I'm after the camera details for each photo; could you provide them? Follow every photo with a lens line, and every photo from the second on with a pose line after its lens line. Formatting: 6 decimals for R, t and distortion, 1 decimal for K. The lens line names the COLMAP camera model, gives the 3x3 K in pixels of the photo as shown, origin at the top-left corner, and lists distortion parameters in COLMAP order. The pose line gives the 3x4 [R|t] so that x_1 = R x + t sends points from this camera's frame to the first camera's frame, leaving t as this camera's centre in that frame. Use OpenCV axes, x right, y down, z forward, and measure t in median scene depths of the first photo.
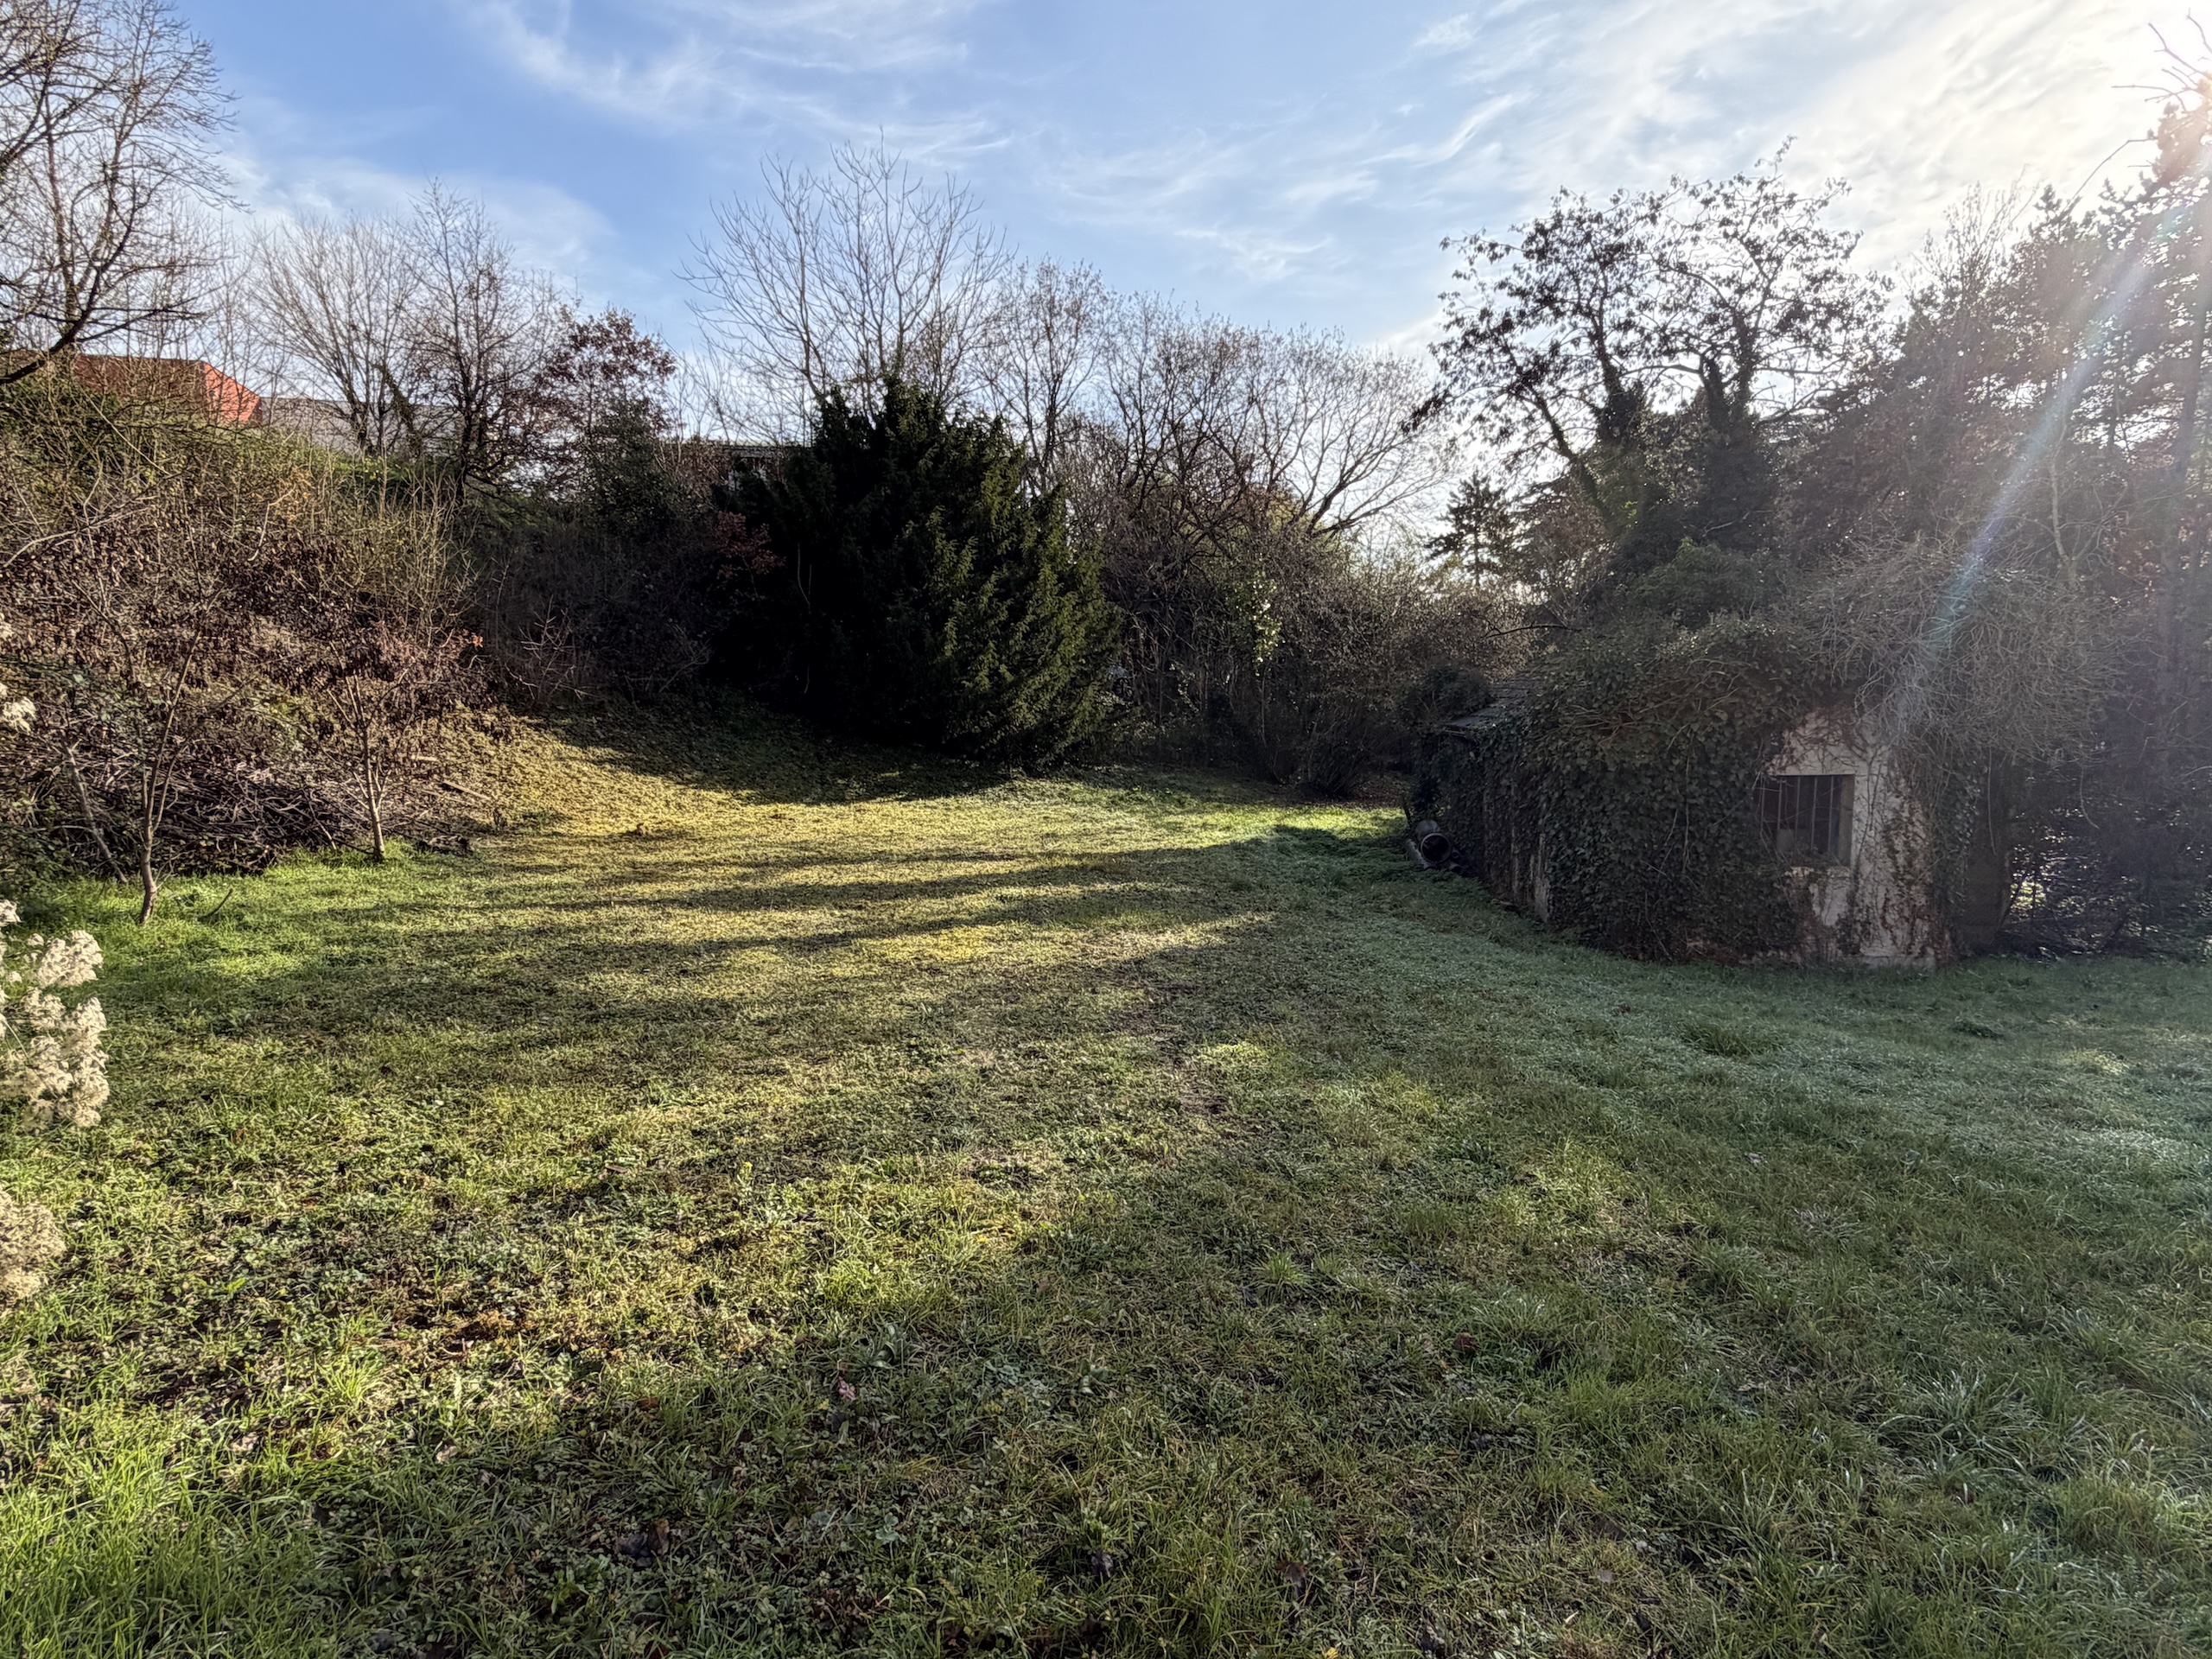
lens RADIAL K [[1219.1, 0, 1099.1], [0, 1219.1, 838.0], [0, 0, 1]] dist [0.003263, 0.000466]
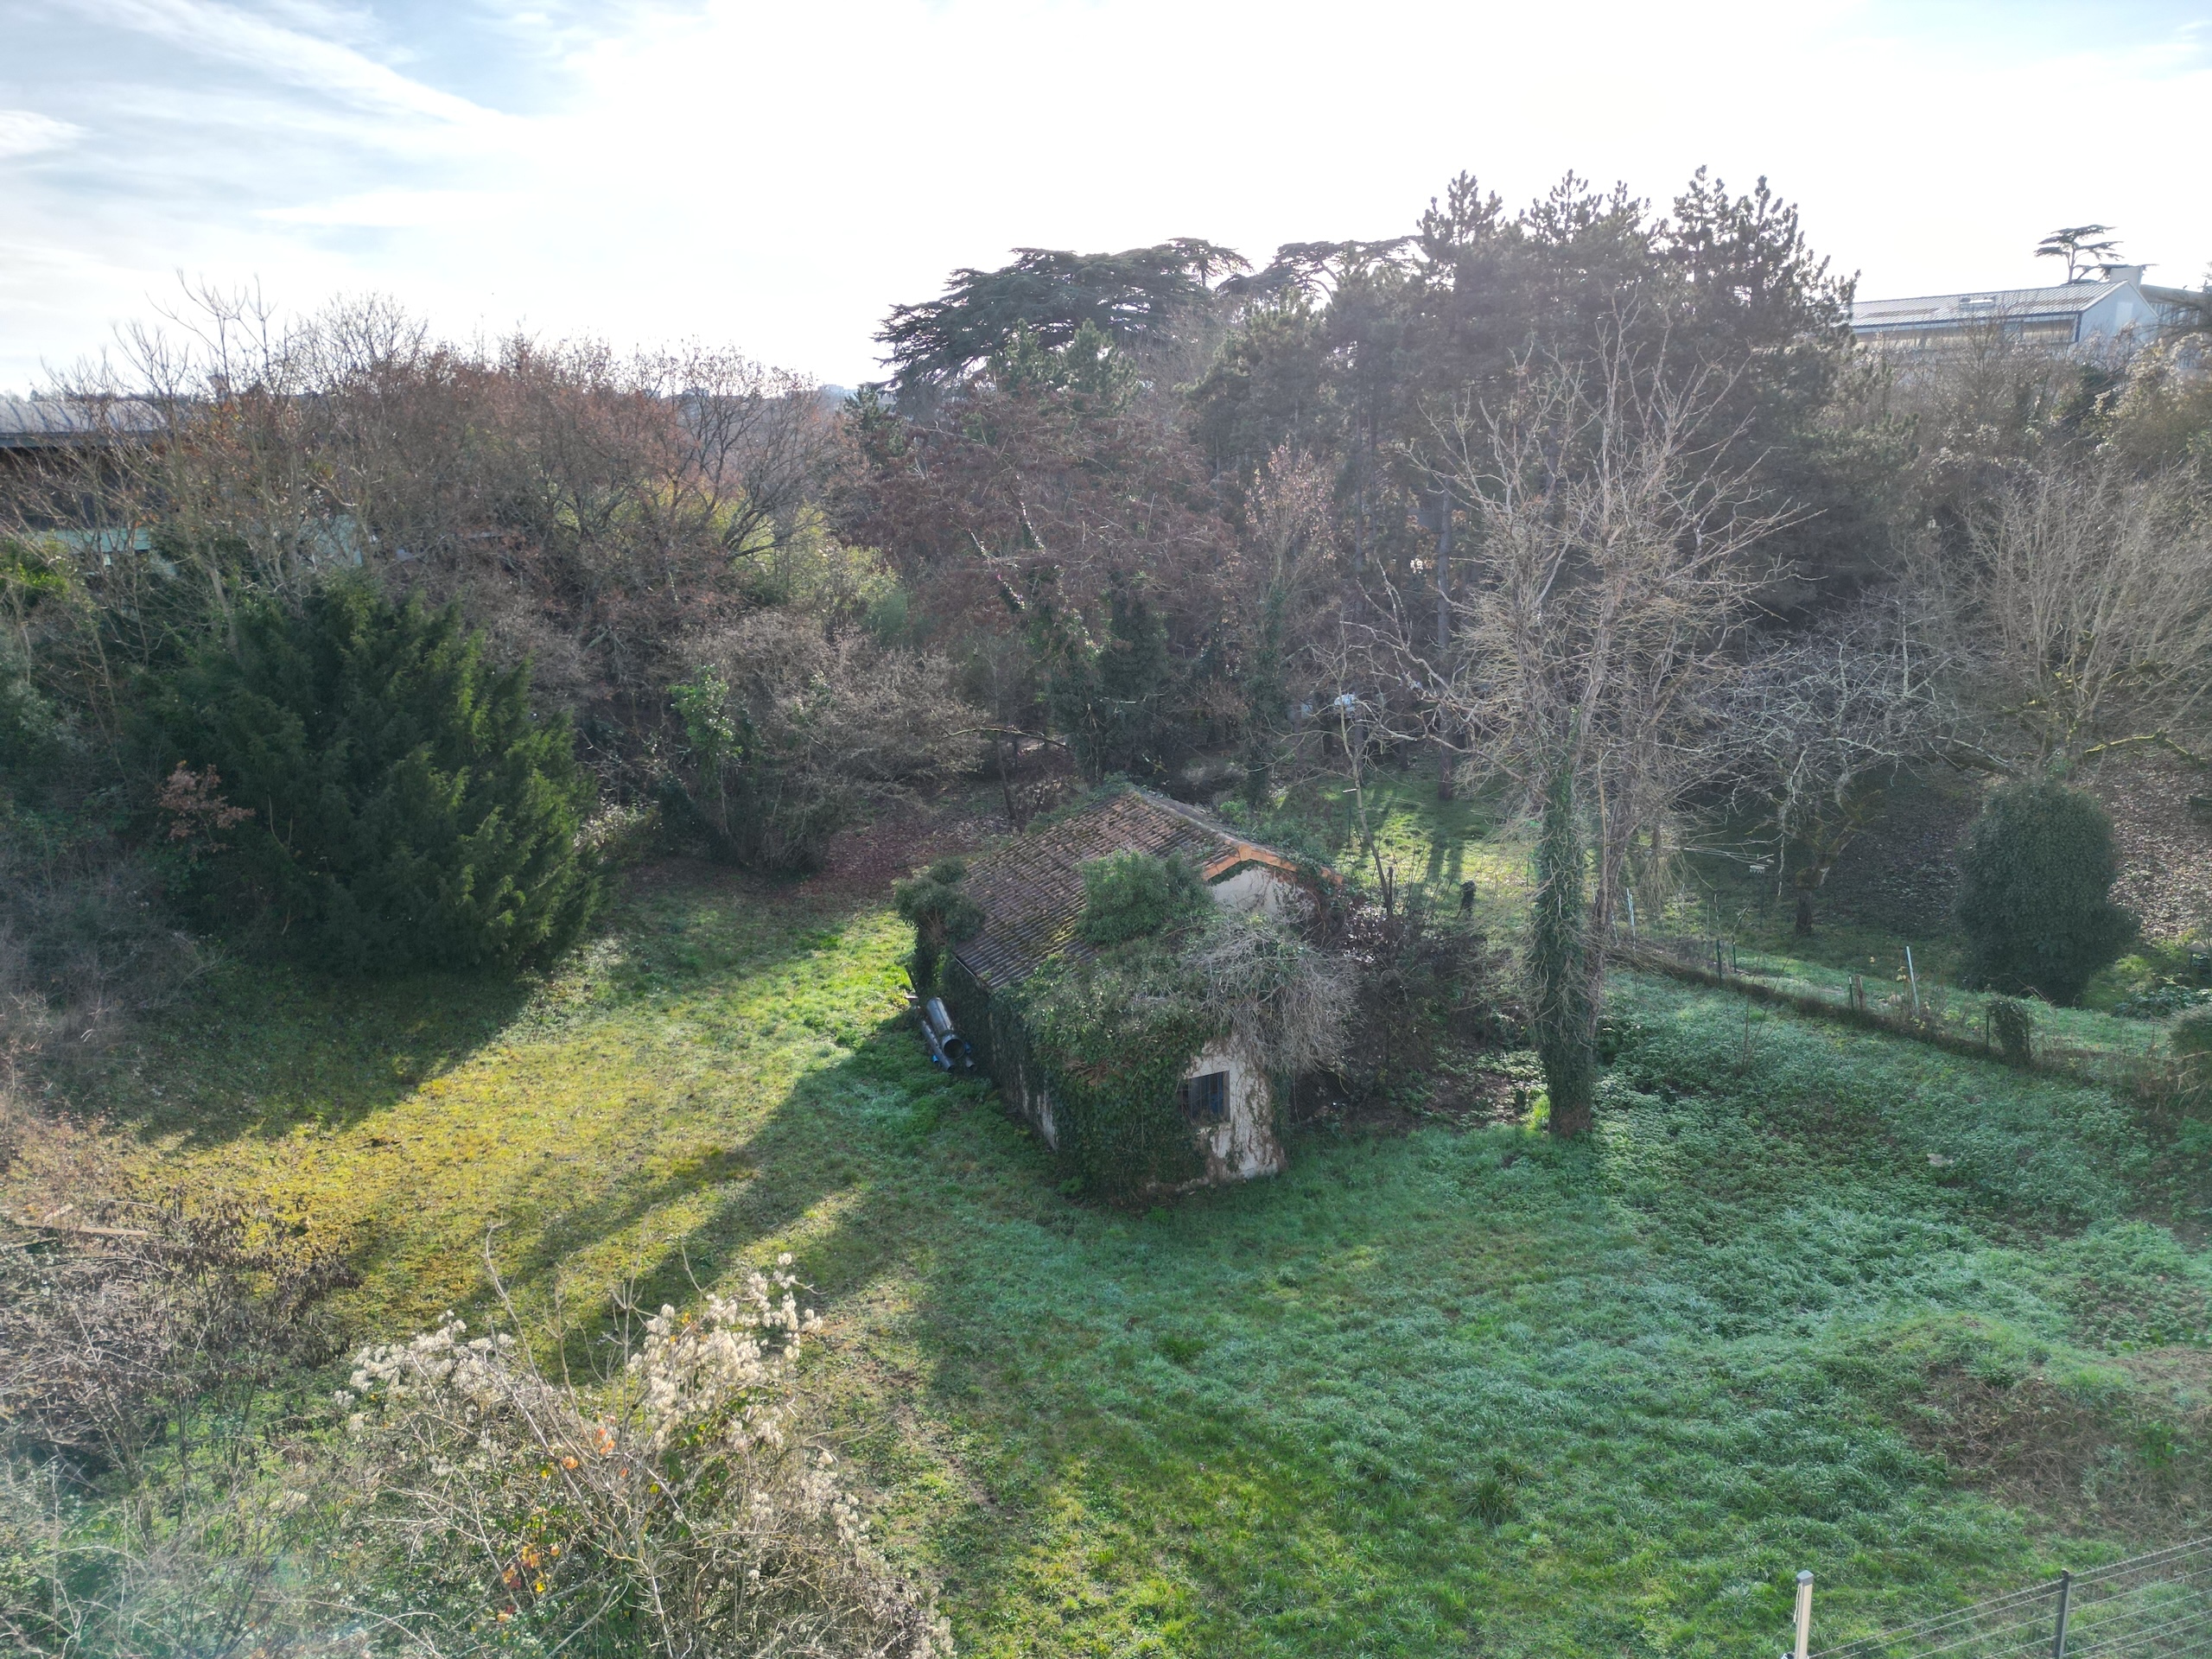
lens RADIAL K [[1542.4, 0, 1110.8], [0, 1542.4, 826.9], [0, 0, 1]] dist [0.048787, -0.006778]
pose [[0.889115, -0.125198, 0.440227, -0.396517], [0.067642, 0.987241, 0.144150, -0.680531], [-0.452657, -0.098388, 0.886240, -0.736388]]
